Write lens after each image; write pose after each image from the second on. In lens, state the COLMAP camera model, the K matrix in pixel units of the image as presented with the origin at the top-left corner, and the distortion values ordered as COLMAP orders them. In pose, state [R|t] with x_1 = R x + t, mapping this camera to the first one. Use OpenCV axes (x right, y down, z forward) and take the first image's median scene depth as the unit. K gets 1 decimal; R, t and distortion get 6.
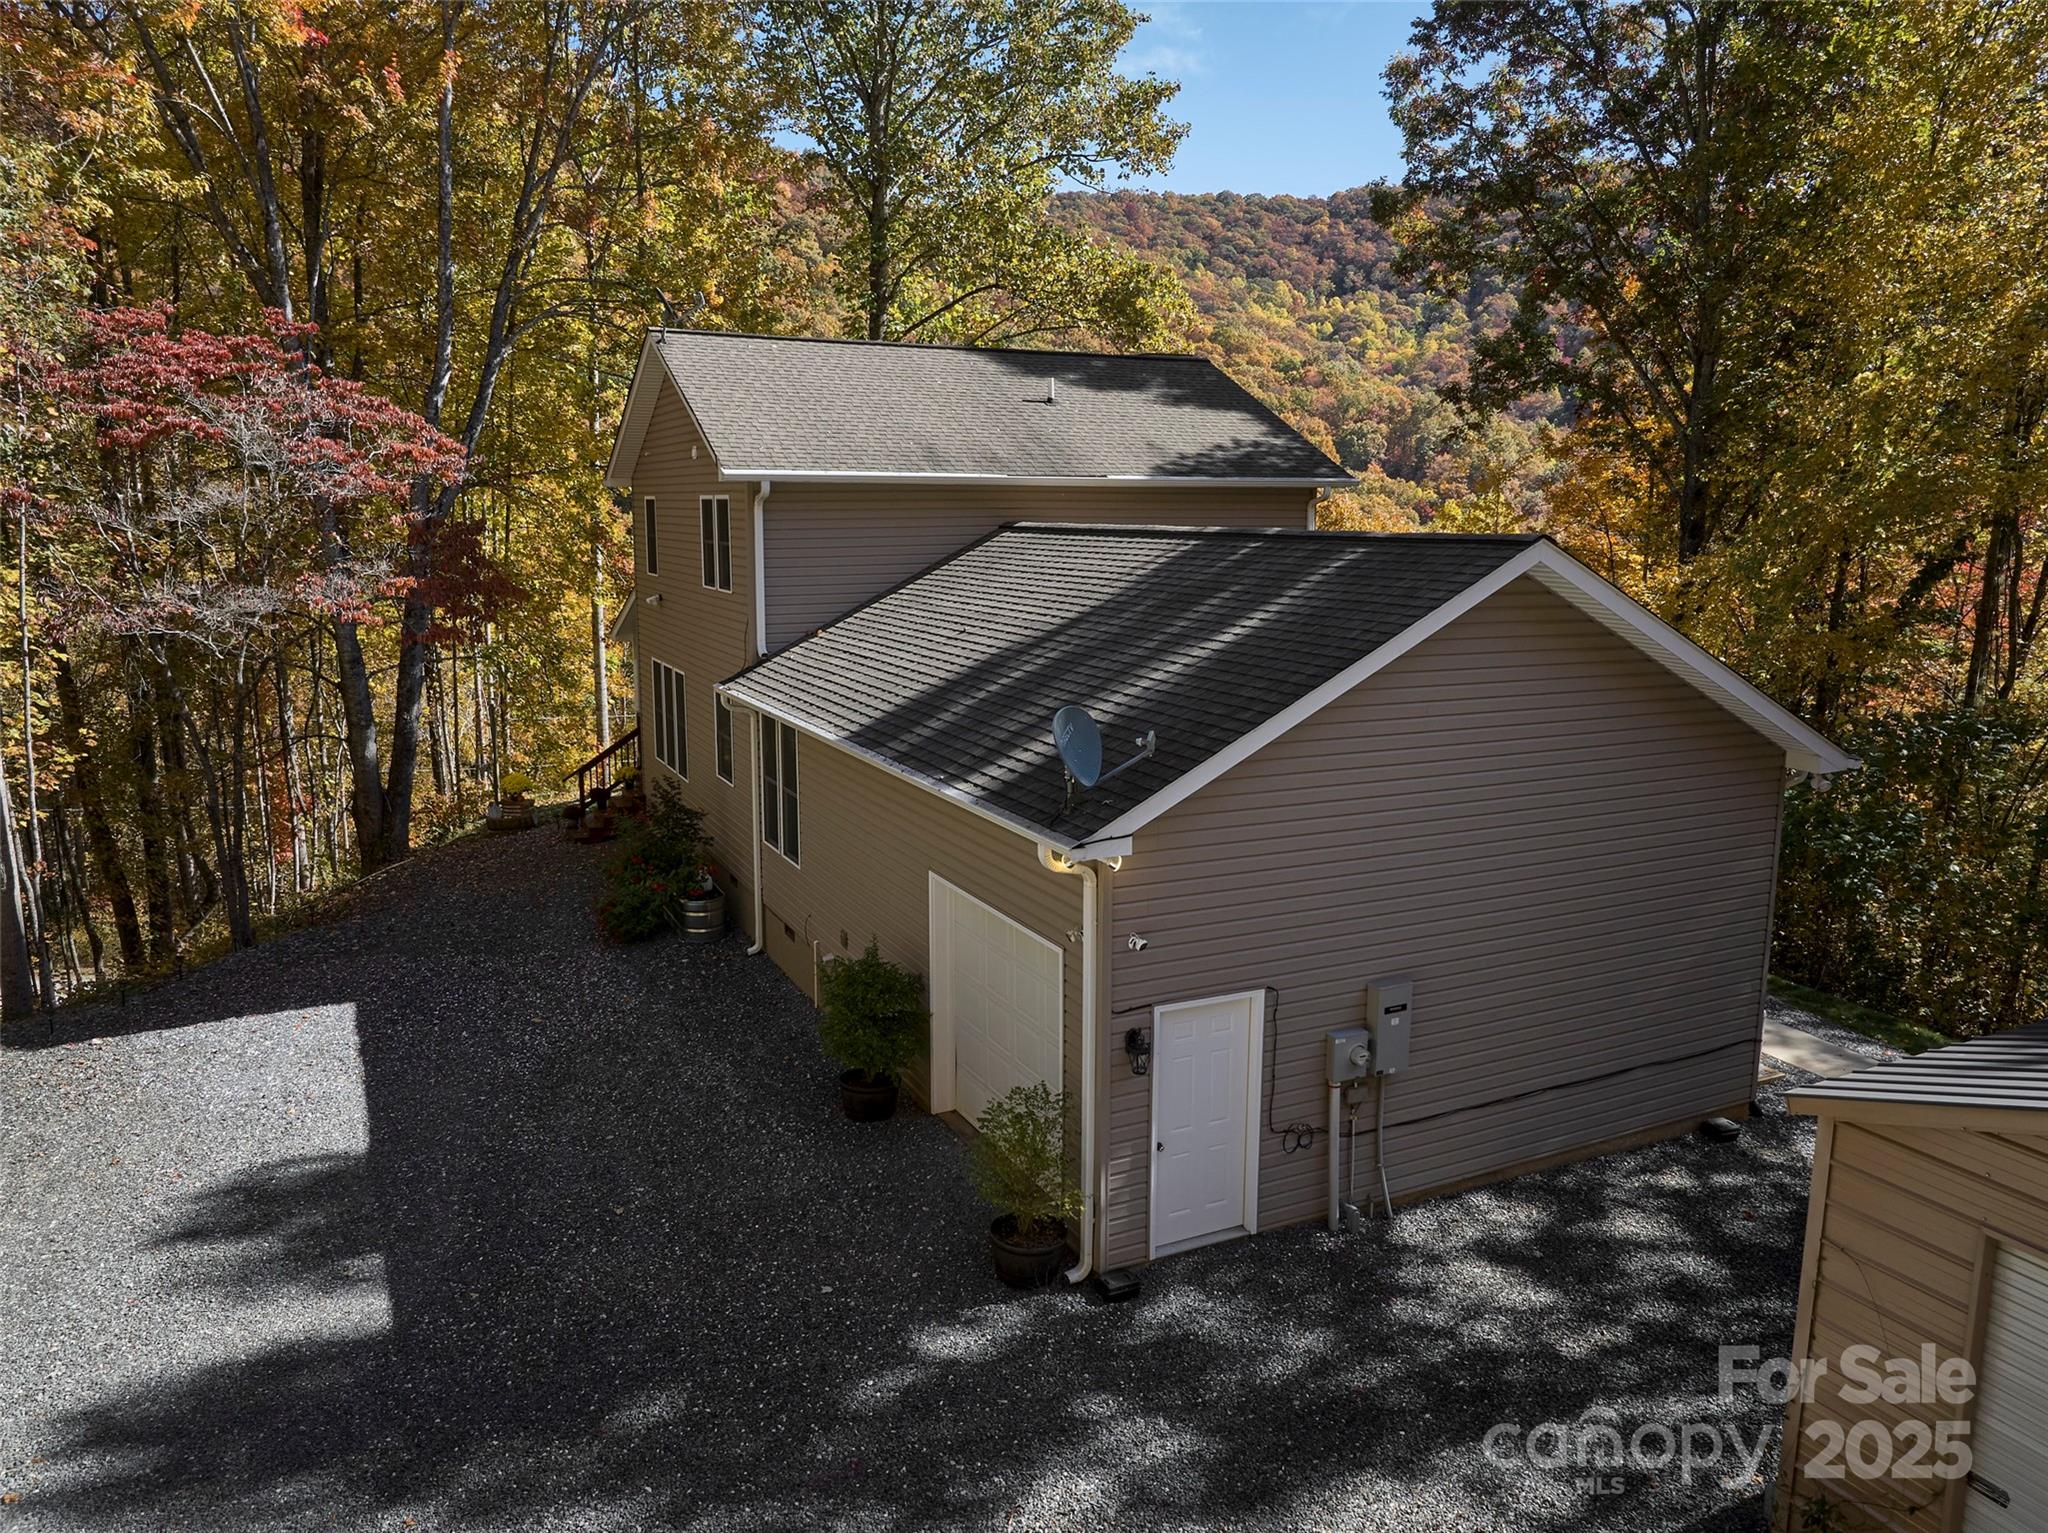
lens RADIAL K [[1451.1, 0, 1026.9], [0, 1451.1, 747.3], [0, 0, 1]] dist [-0.058924, 0.033426]
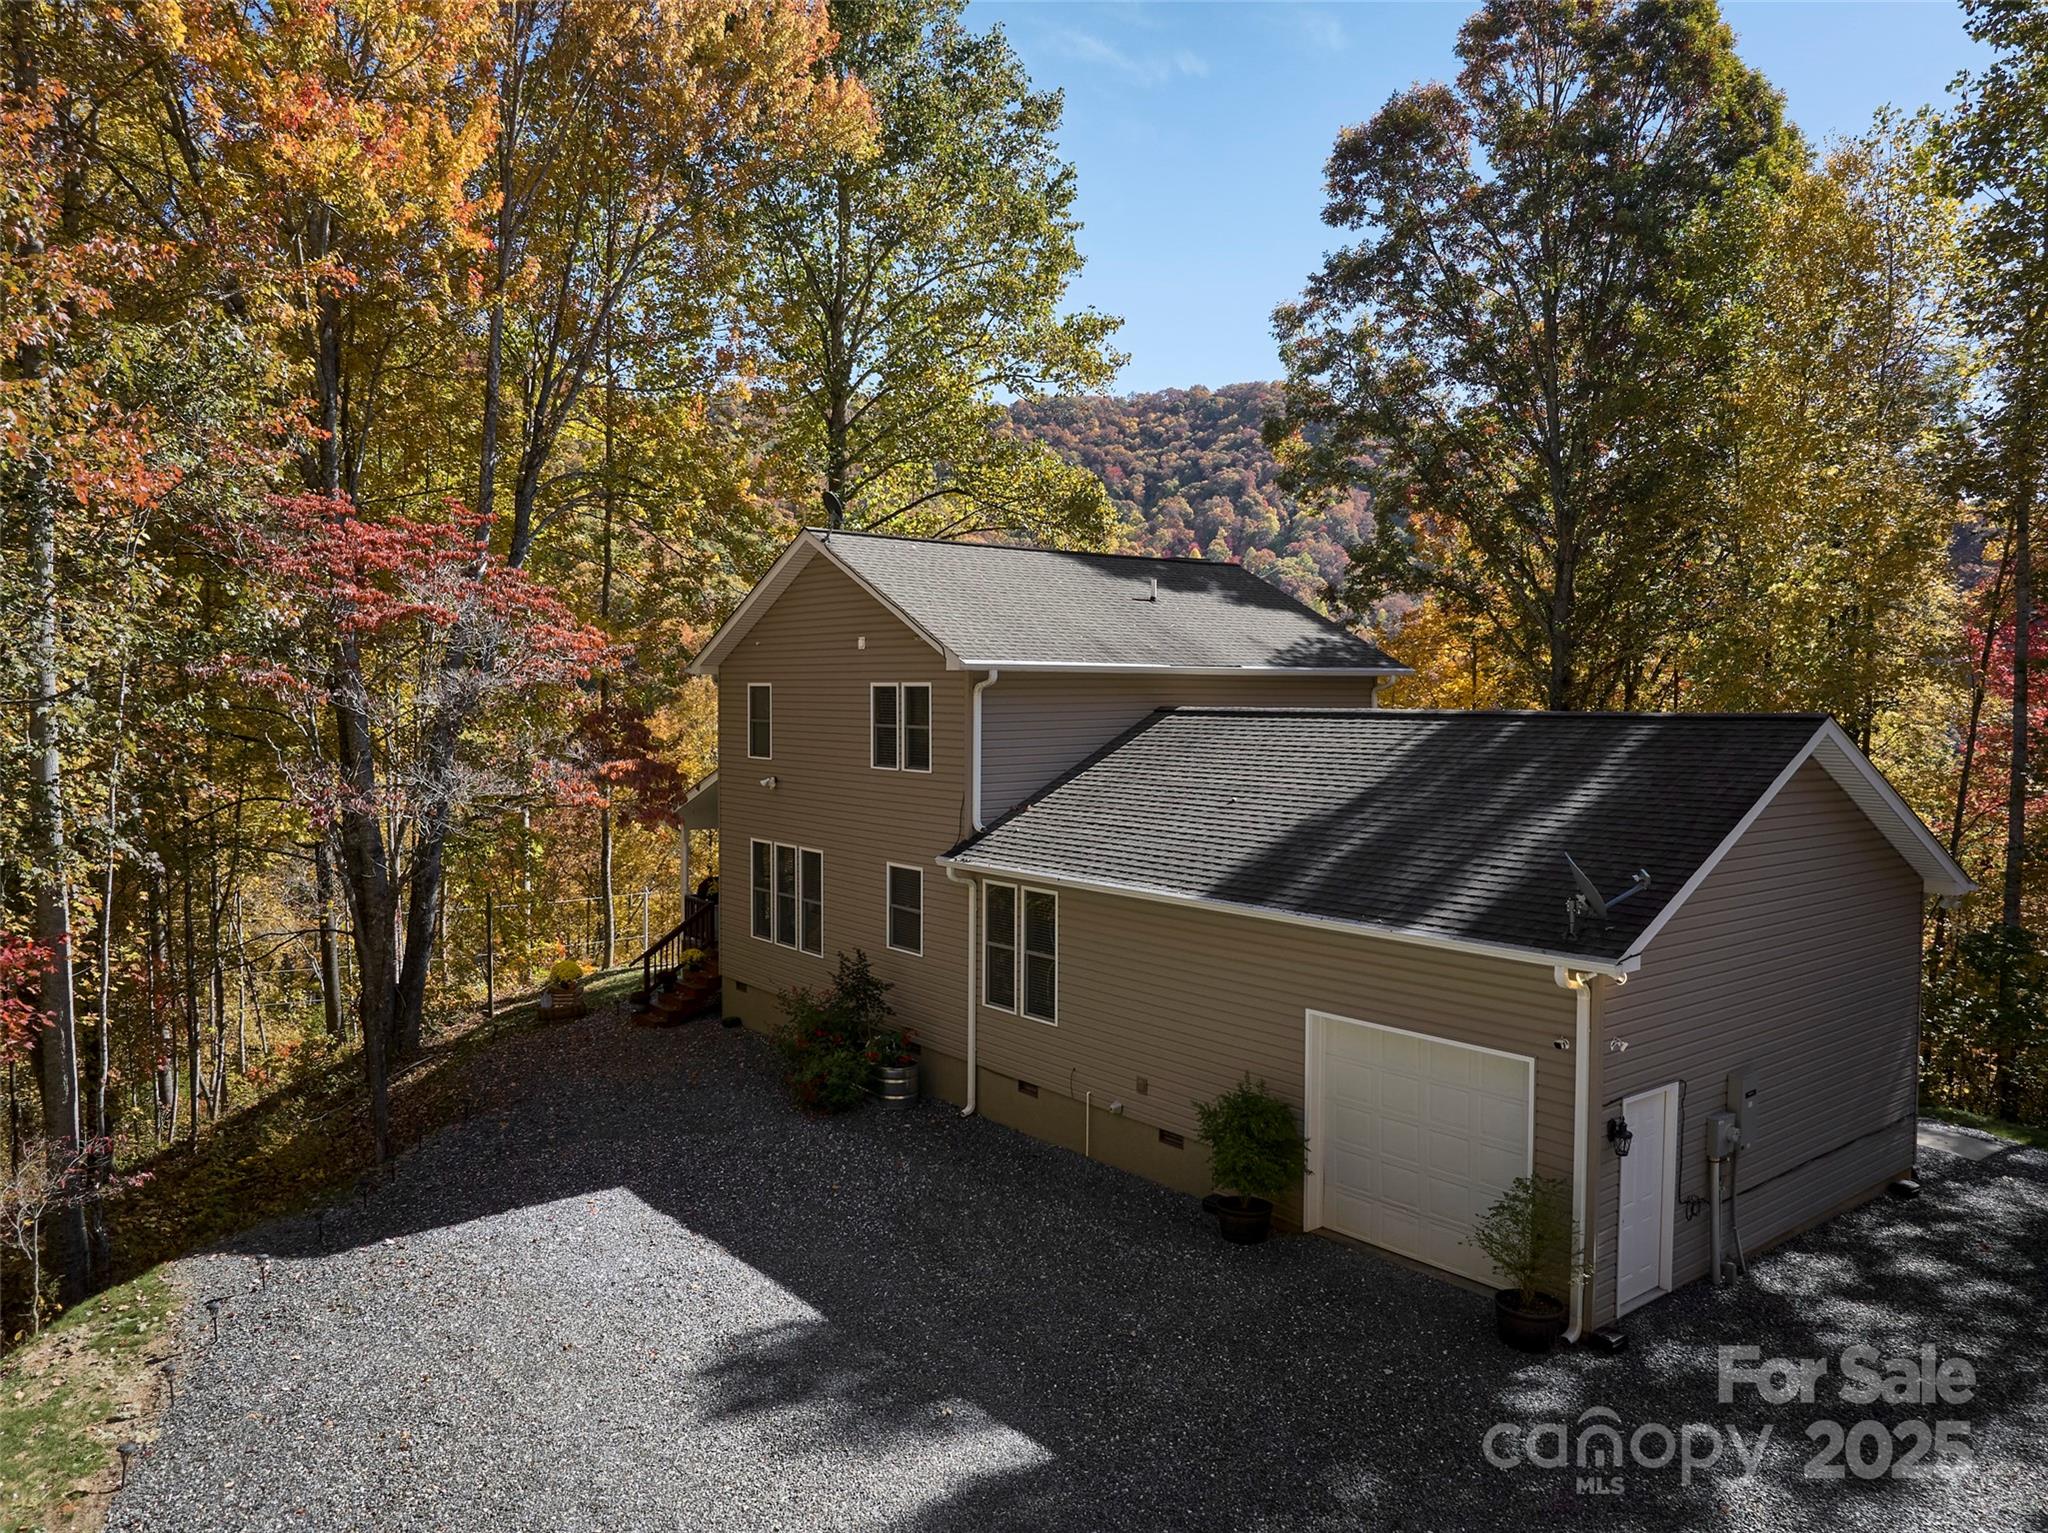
lens RADIAL K [[1447.8, 0, 1032.6], [0, 1447.8, 745.0], [0, 0, 1]] dist [-0.026725, 0.004669]
pose [[0.976386, -0.007914, 0.215886, -0.409684], [0.035823, 0.991425, -0.125674, 0.011693], [-0.213041, 0.130440, 0.968297, -0.064425]]
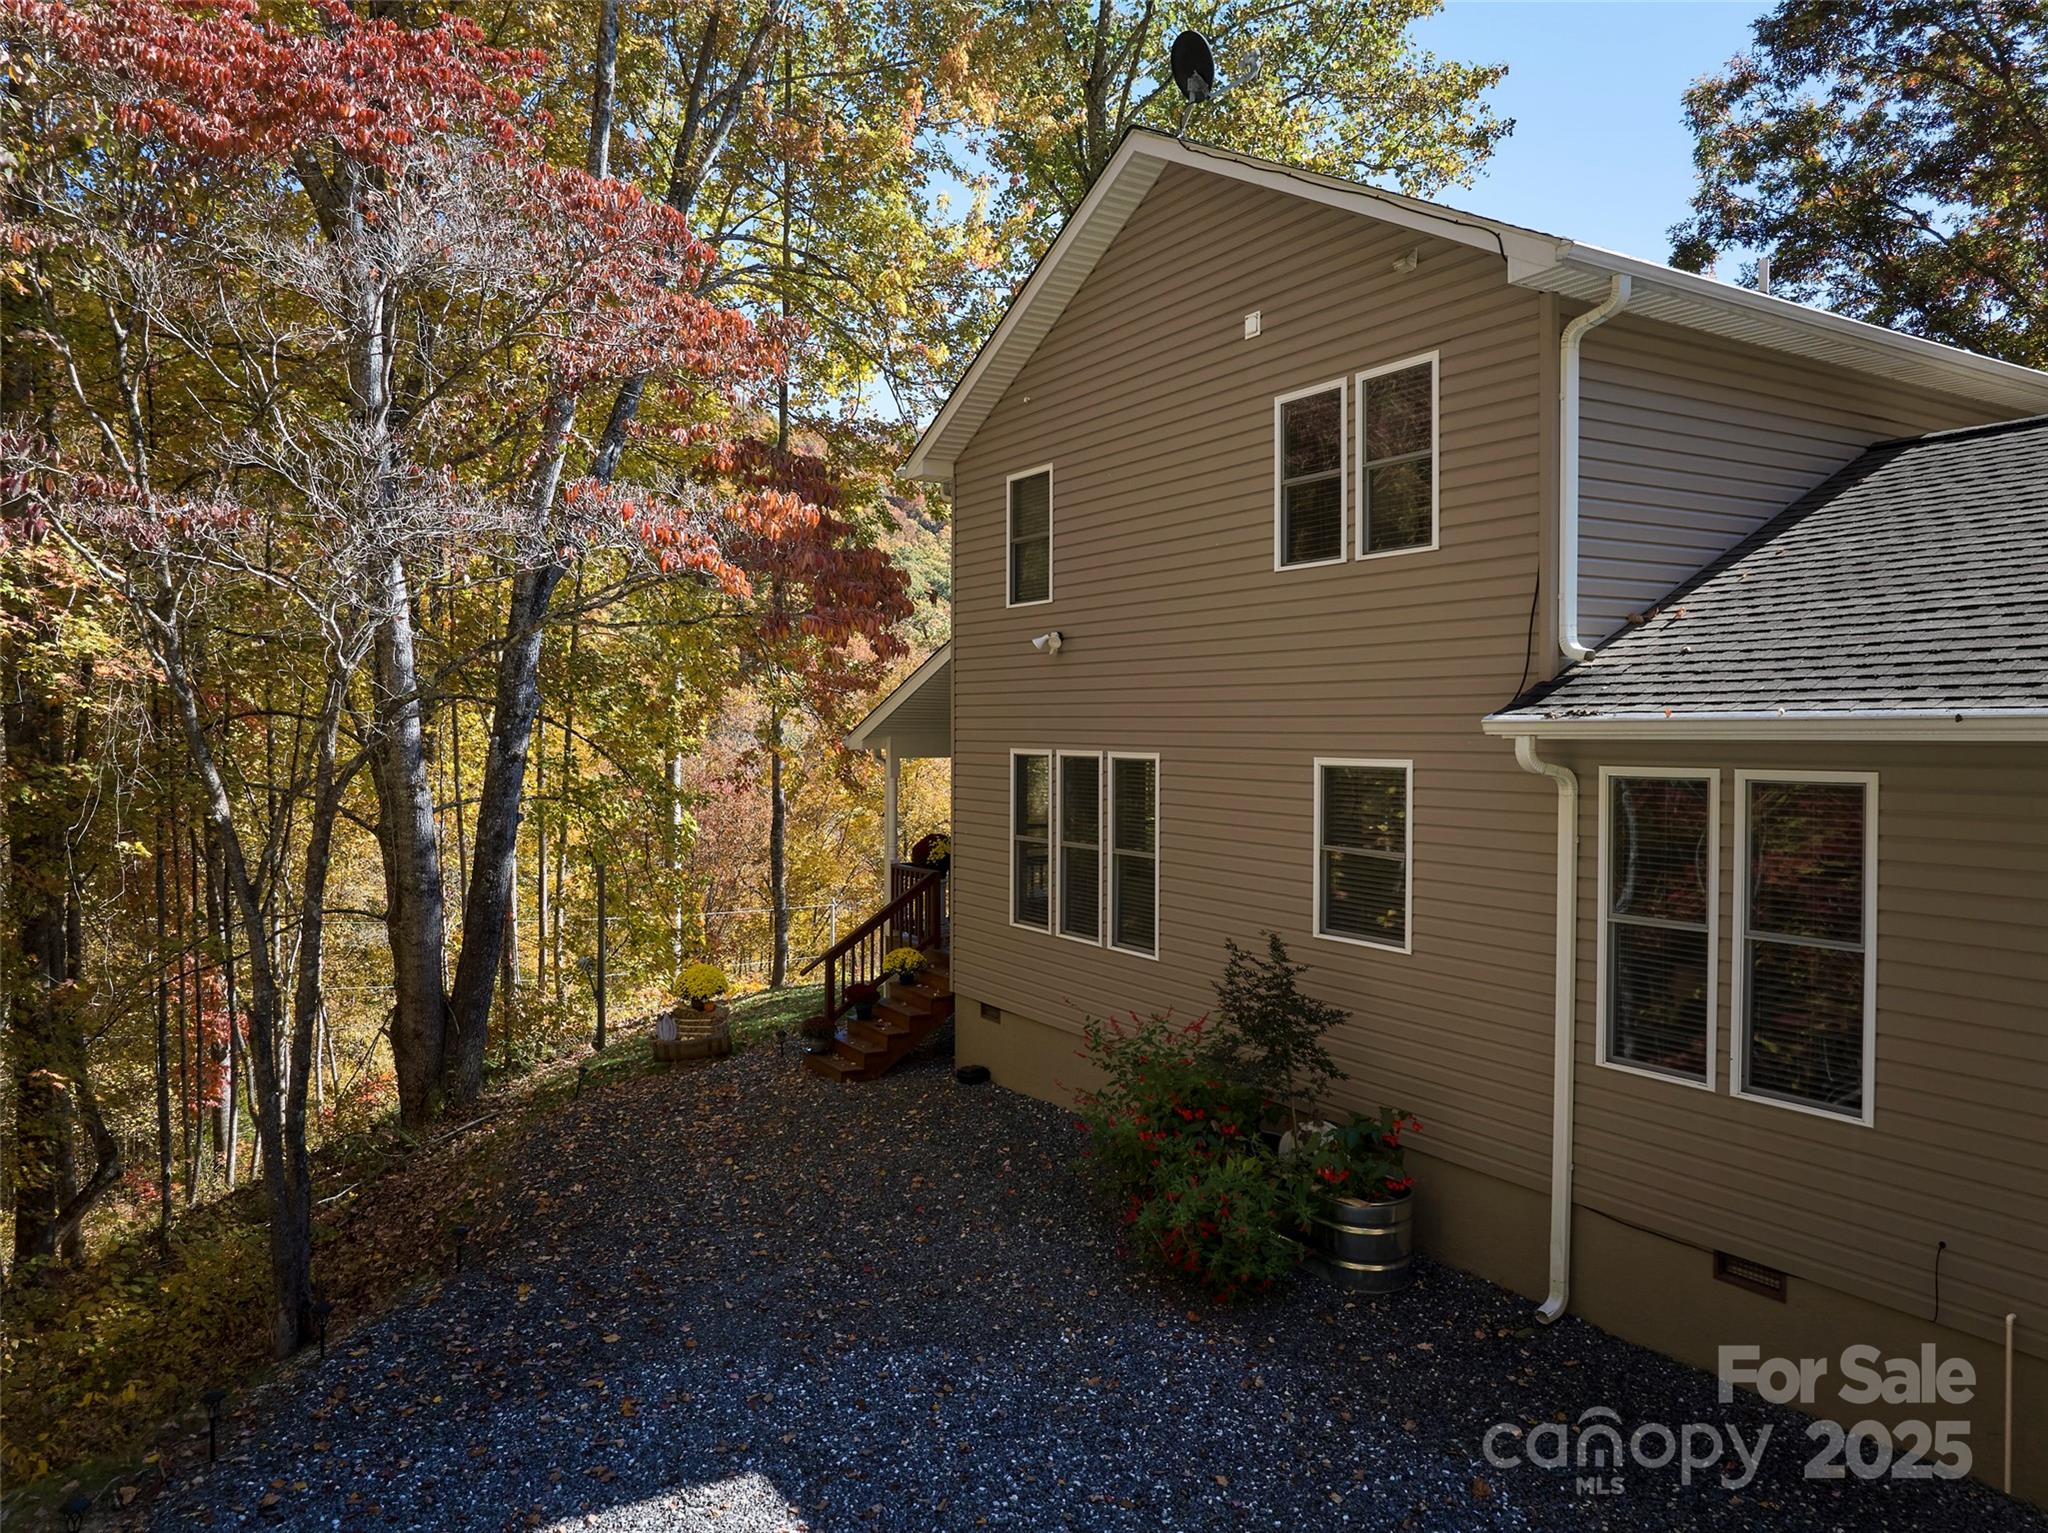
lens RADIAL K [[1451.1, 0, 1026.9], [0, 1451.1, 747.3], [0, 0, 1]] dist [-0.058924, 0.033426]
pose [[0.996214, -0.002504, 0.086894, -0.435741], [0.015723, 0.988289, -0.151780, 0.035765], [-0.085496, 0.152571, 0.984587, 0.613772]]
